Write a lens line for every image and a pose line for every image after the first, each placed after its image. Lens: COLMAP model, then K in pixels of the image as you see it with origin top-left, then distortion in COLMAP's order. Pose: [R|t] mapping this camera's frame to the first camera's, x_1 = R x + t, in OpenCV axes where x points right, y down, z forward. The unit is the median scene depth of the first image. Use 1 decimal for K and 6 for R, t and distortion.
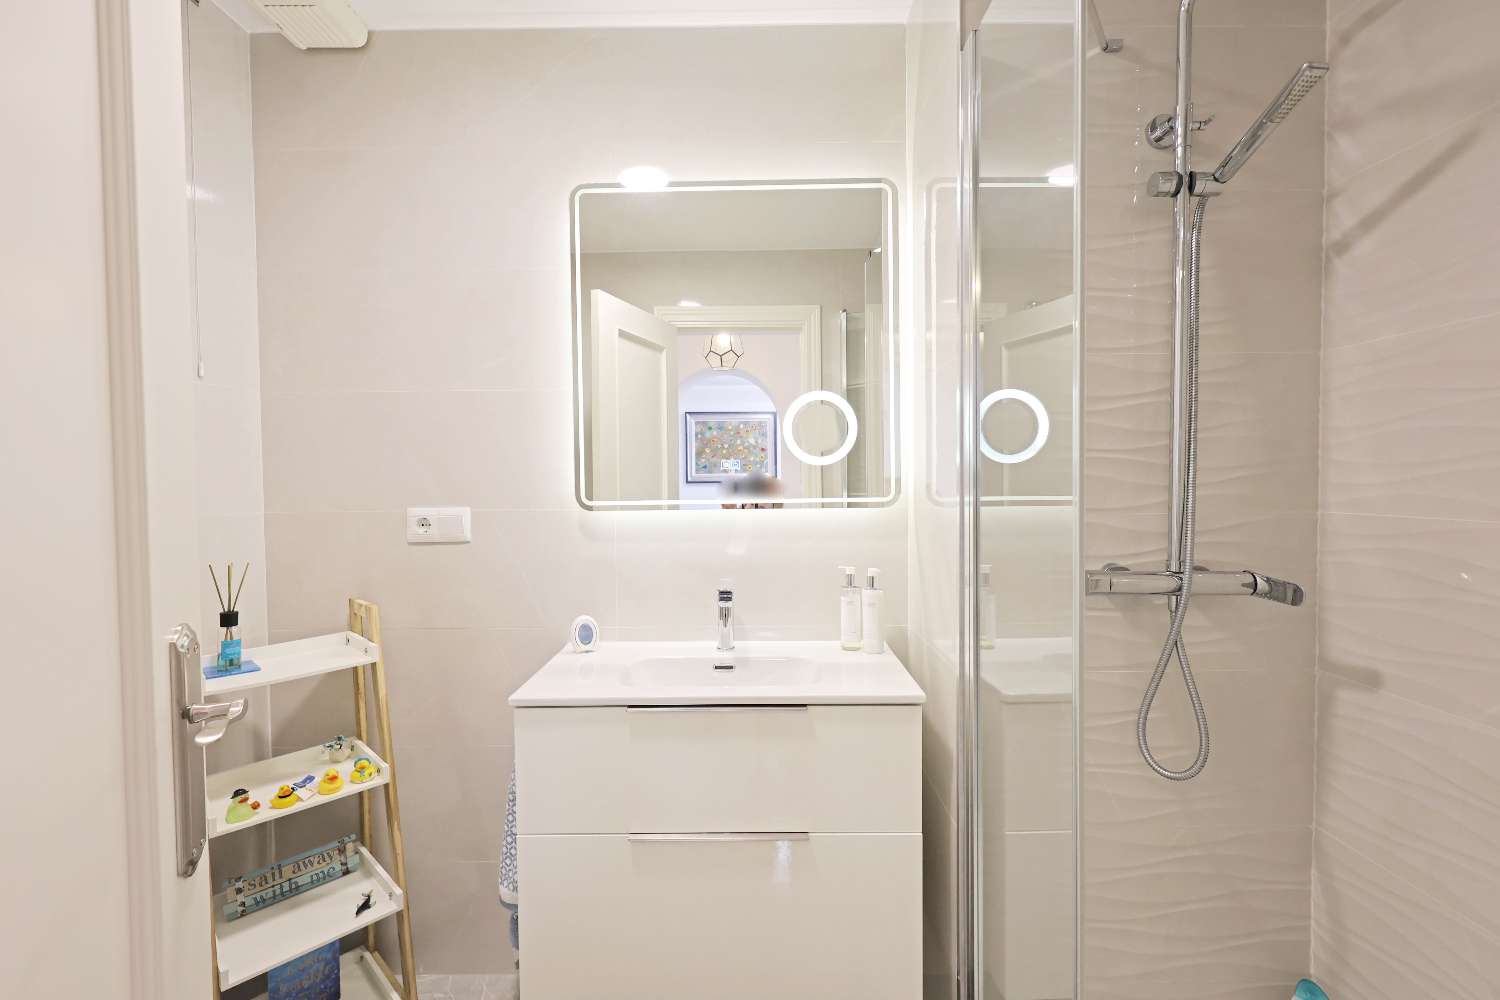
lens RADIAL K [[656.9, 0, 750.4], [0, 656.9, 491.2], [0, 0, 1]] dist [0.014468, -0.000298]
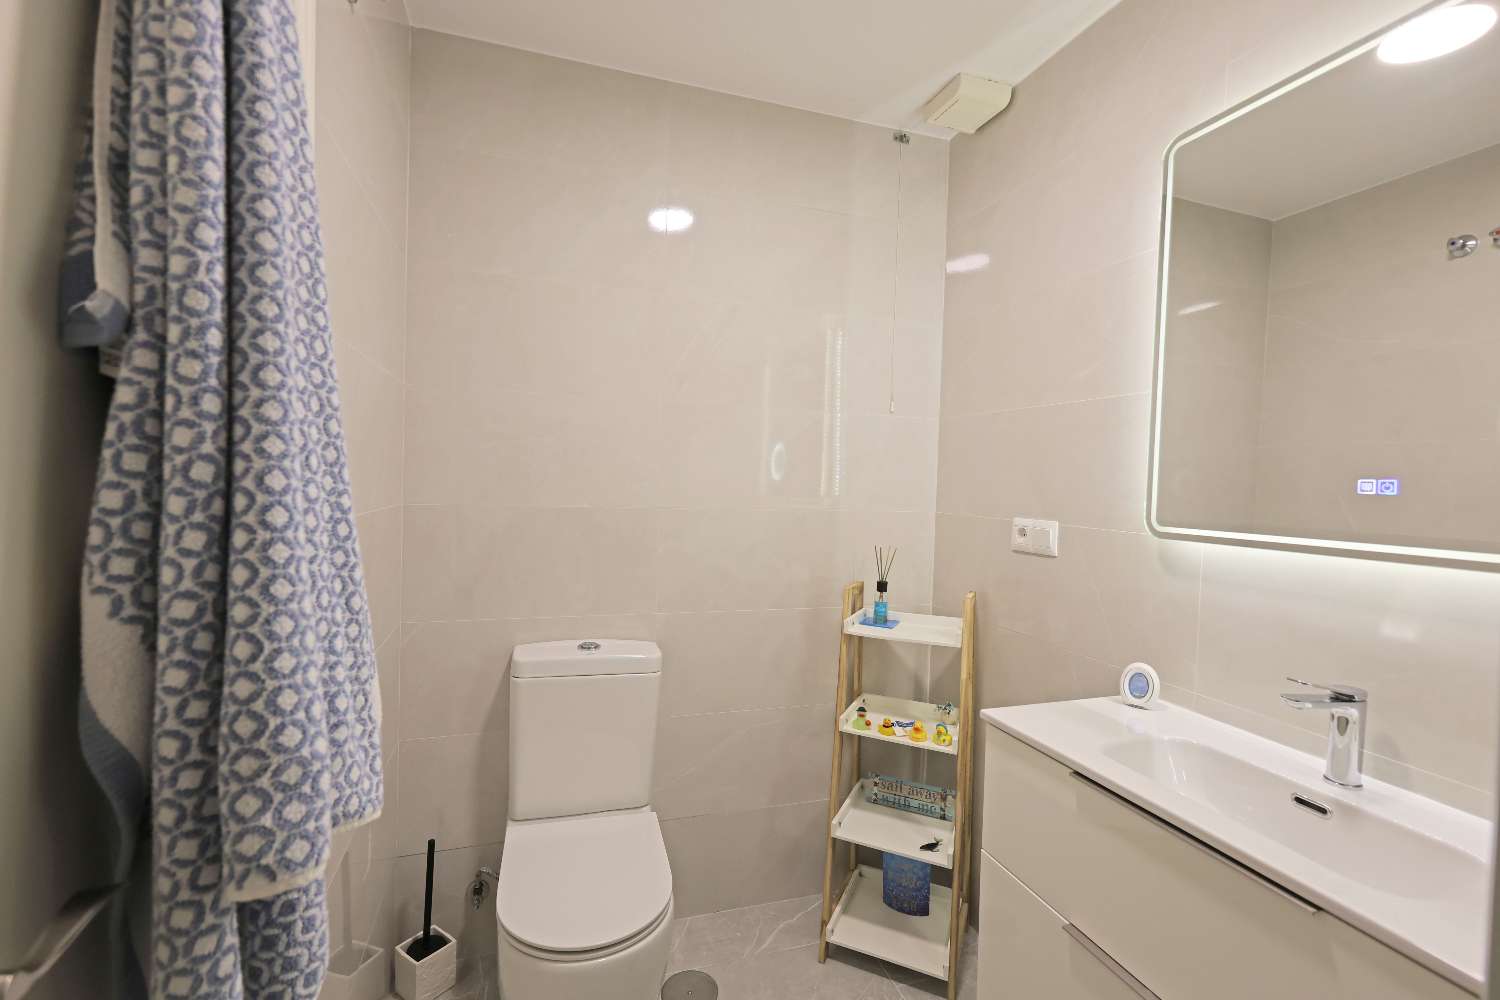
lens RADIAL K [[656.9, 0, 750.4], [0, 656.9, 491.2], [0, 0, 1]] dist [0.014468, -0.000298]
pose [[0.323641, 0.040582, -0.945309, 0.381767], [-0.050926, 0.998379, 0.025425, -0.024567], [0.944808, 0.039912, 0.325183, 0.265534]]
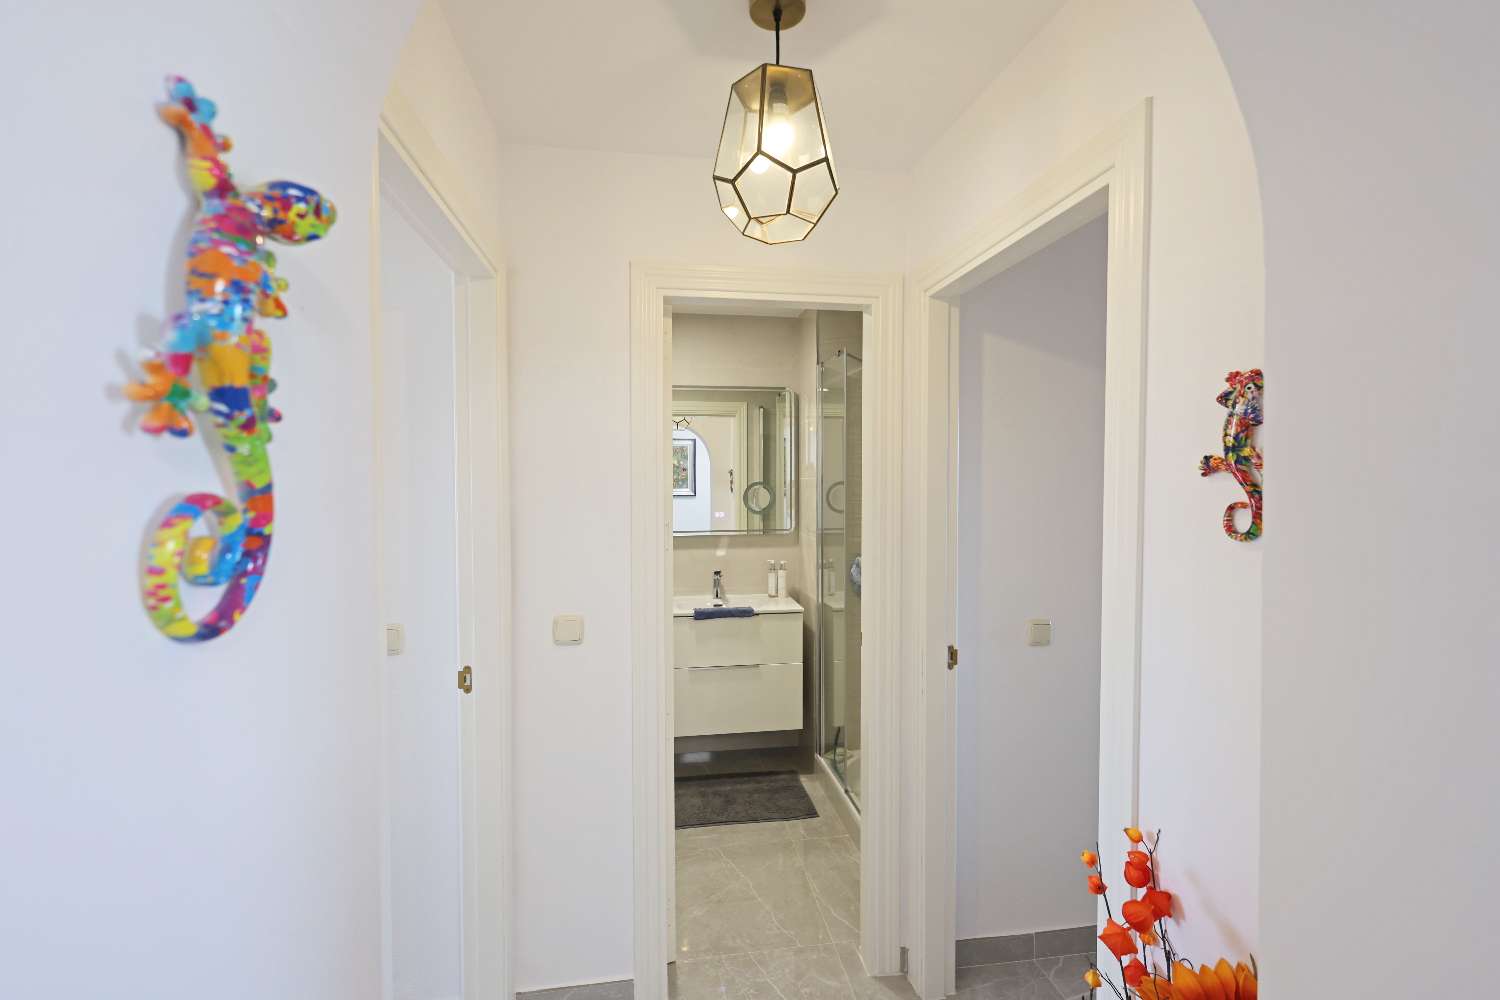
lens RADIAL K [[656.9, 0, 750.4], [0, 656.9, 491.2], [0, 0, 1]] dist [0.014468, -0.000298]
pose [[0.987462, 0.009494, 0.157570, -0.289737], [-0.009044, 0.999953, -0.003570, -0.113700], [-0.157596, 0.002100, 0.987501, -1.240135]]
